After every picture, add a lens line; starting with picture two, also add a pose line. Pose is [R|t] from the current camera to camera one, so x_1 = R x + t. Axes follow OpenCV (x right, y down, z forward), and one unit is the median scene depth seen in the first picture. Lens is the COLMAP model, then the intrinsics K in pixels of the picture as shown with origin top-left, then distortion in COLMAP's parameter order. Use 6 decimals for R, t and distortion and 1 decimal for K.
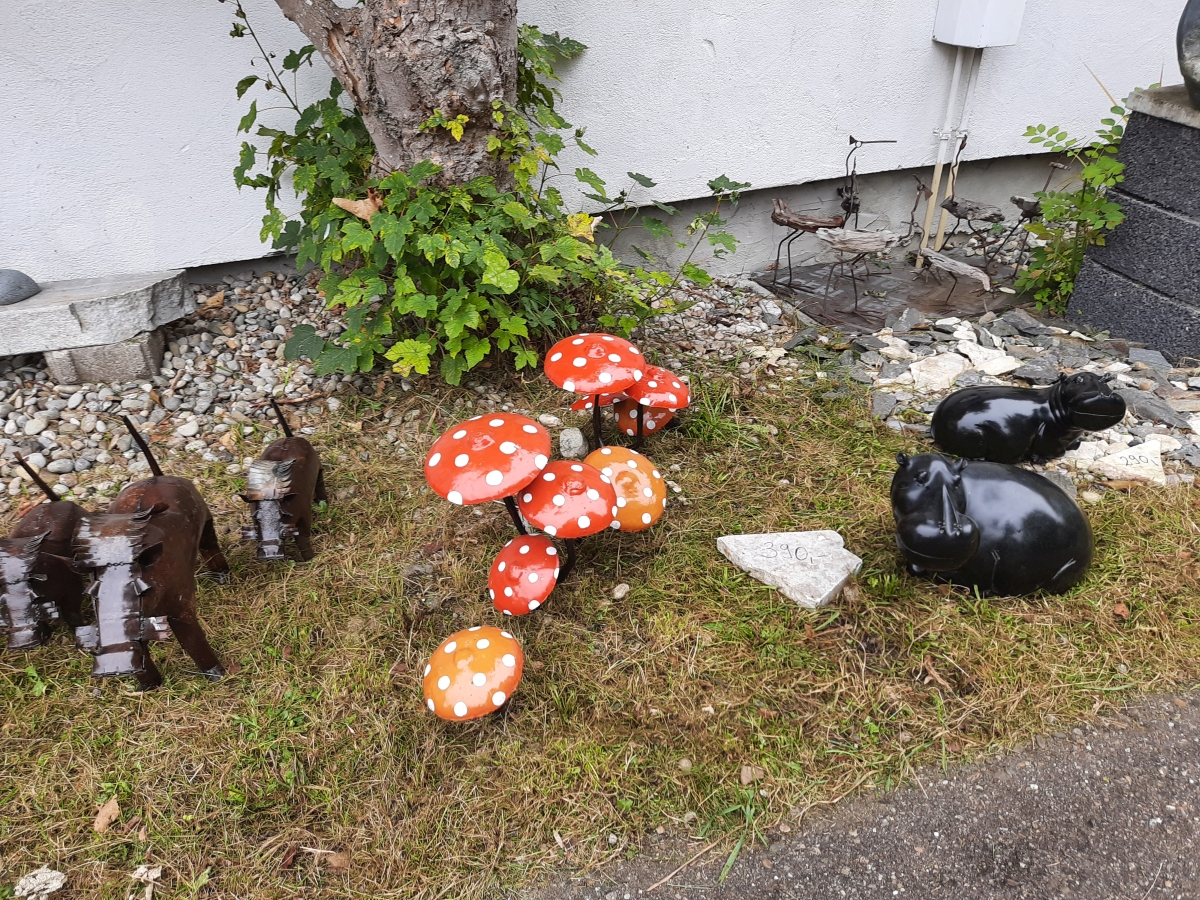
lens RADIAL K [[873.8, 0, 600.0], [0, 873.8, 450.0], [0, 0, 1]] dist [0.057896, -0.047383]
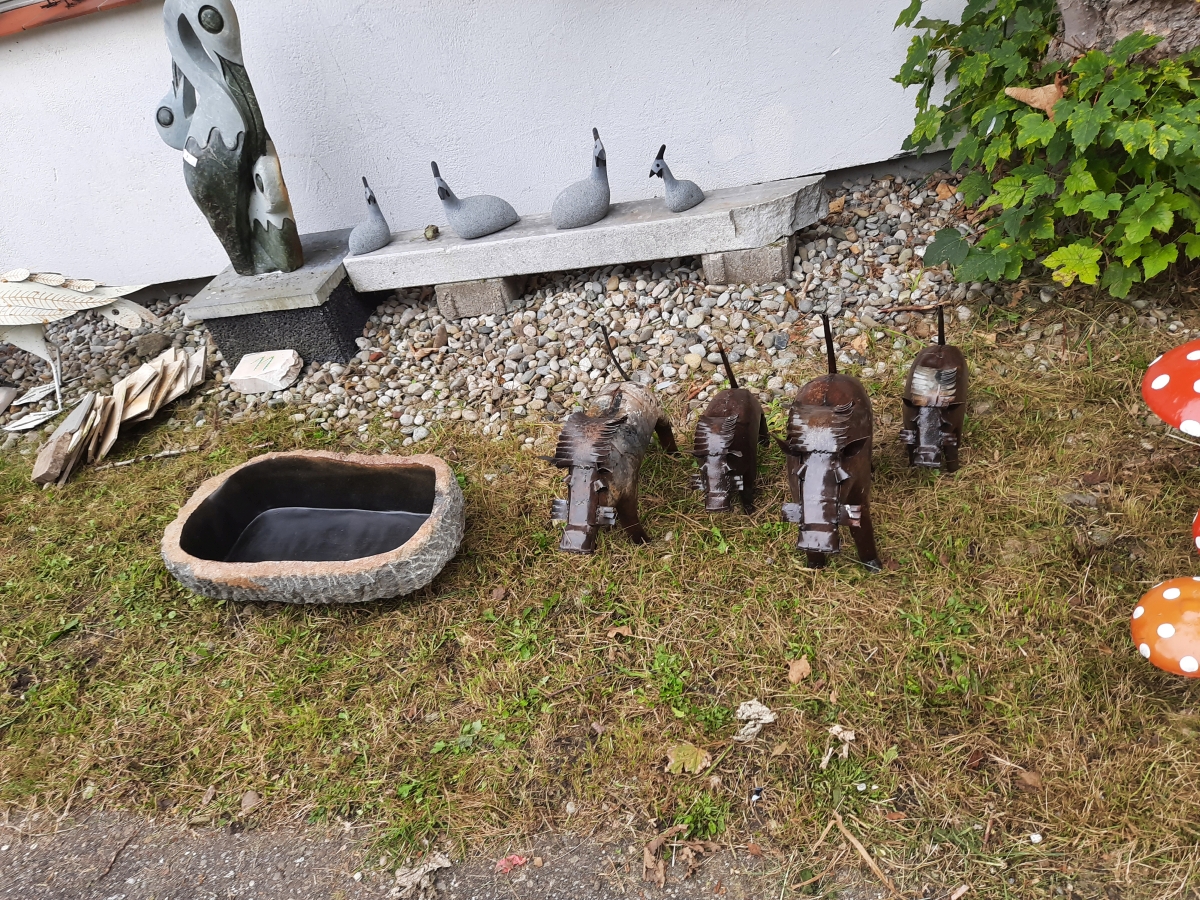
lens RADIAL K [[873.8, 0, 600.0], [0, 873.8, 450.0], [0, 0, 1]] dist [0.057896, -0.047383]
pose [[0.852594, 0.130992, -0.505890, -0.143131], [-0.079932, 0.989372, 0.121469, 0.010783], [0.516425, -0.063127, 0.854003, -0.038449]]
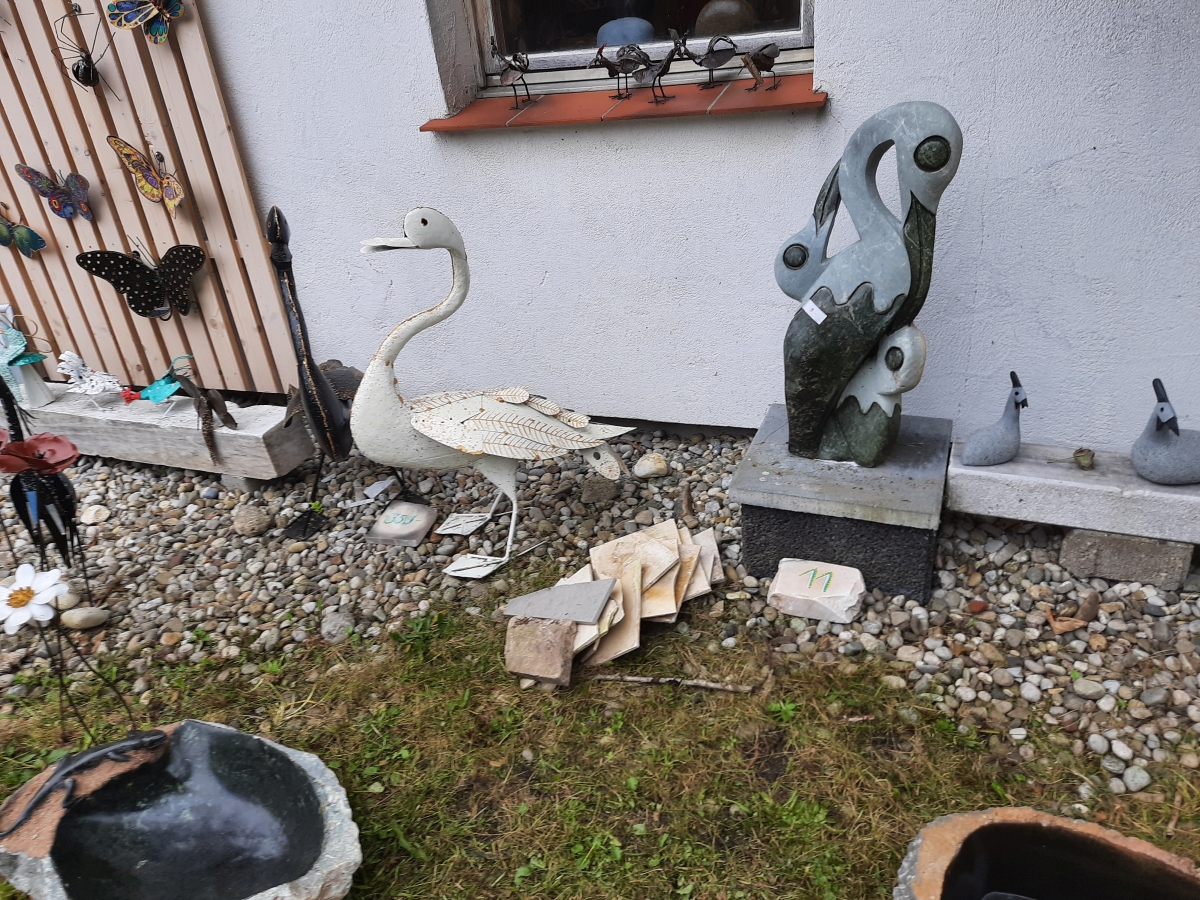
lens RADIAL K [[873.8, 0, 600.0], [0, 873.8, 450.0], [0, 0, 1]] dist [0.057896, -0.047383]
pose [[0.752999, 0.243137, -0.611454, -0.869985], [-0.288191, 0.957227, 0.025725, -0.011459], [0.591555, 0.156845, 0.790862, -0.116051]]
